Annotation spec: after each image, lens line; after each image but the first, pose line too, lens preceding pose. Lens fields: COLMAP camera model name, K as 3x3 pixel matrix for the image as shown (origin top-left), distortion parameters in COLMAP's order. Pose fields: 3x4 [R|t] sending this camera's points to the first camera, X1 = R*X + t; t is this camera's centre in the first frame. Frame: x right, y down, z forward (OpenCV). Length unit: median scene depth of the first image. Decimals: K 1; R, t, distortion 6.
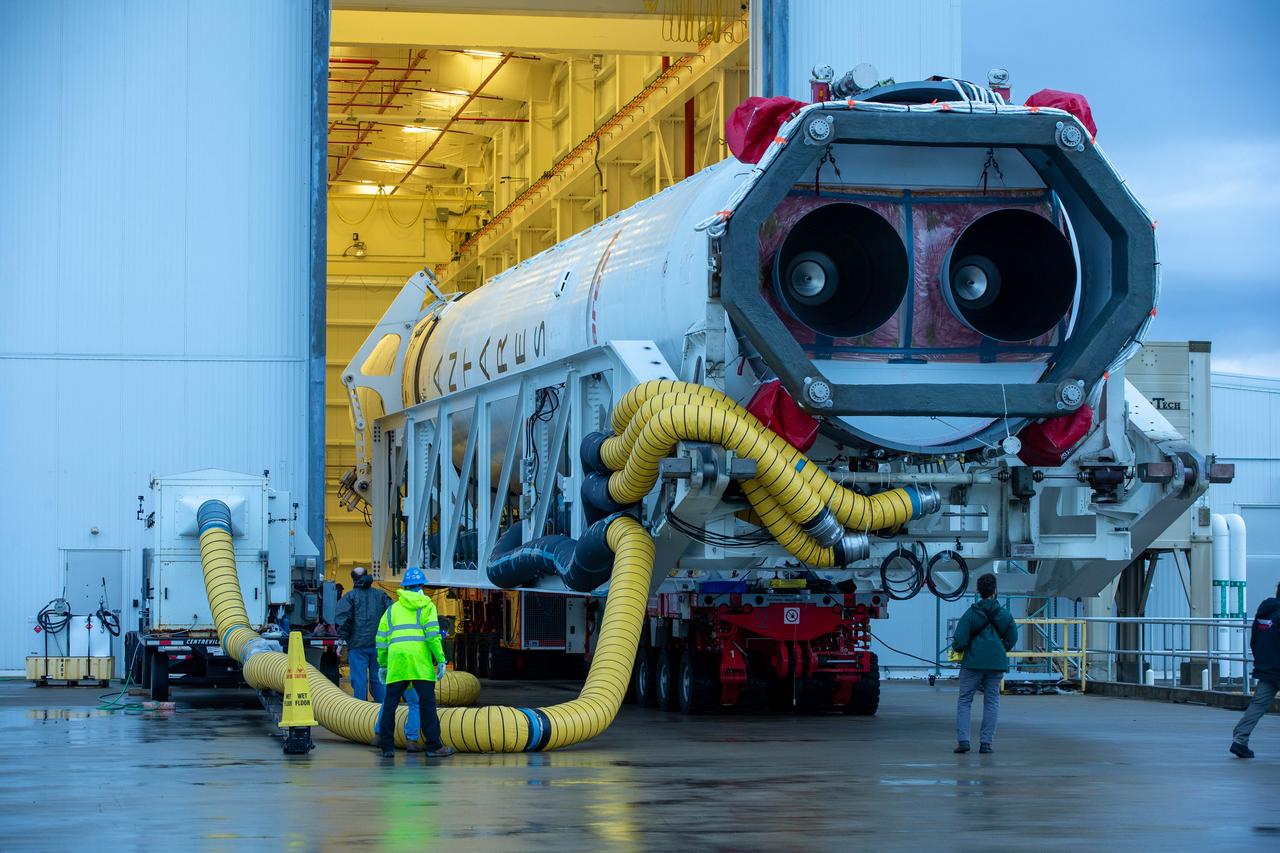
lens RADIAL K [[3682.1, 0, 640.0], [0, 3682.1, 426.5], [0, 0, 1]] dist [0.069802, -0.765579]
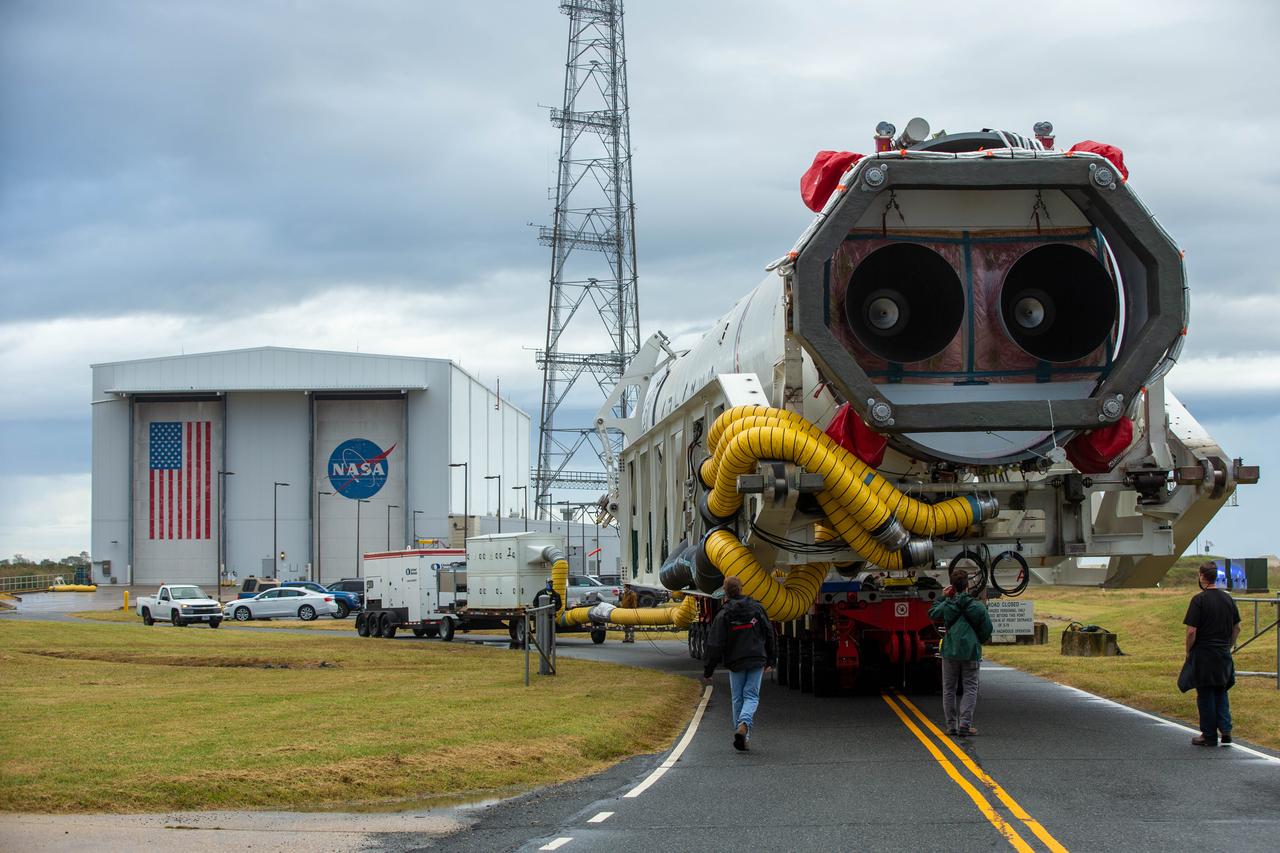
lens RADIAL K [[2594.8, 0, 640.0], [0, 2594.8, 426.5], [0, 0, 1]] dist [-0.240289, -0.268595]
pose [[0.992126, -0.029727, -0.121666, 0.069056], [0.027989, 0.999481, -0.015969, 0.005279], [0.122077, 0.012438, 0.992443, 0.210388]]
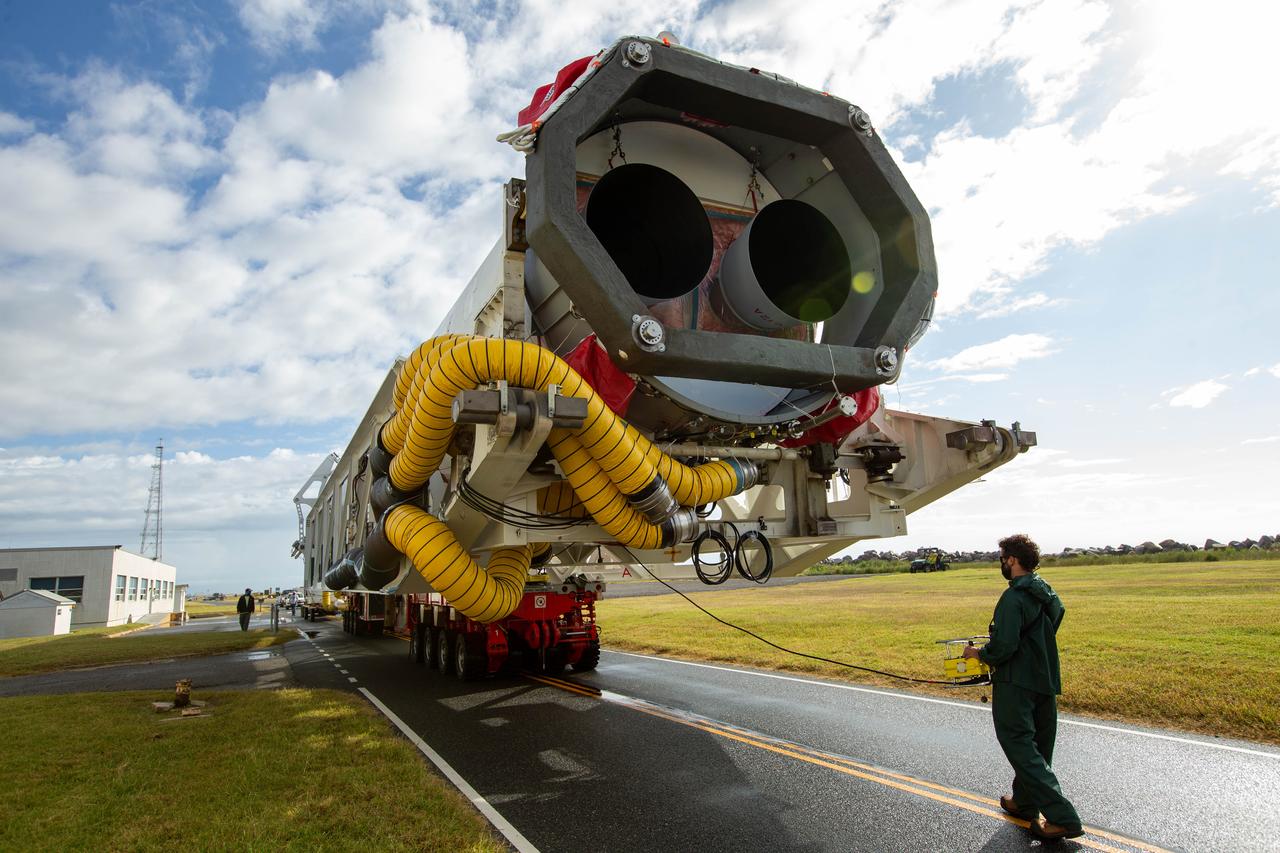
lens RADIAL K [[758.3, 0, 640.0], [0, 758.3, 426.5], [0, 0, 1]] dist [-0.026650, -0.000133]
pose [[0.963675, 0.010725, 0.266861, 0.001075], [0.032227, 0.987223, -0.156051, 0.036846], [-0.265125, 0.158983, 0.951017, 0.815623]]
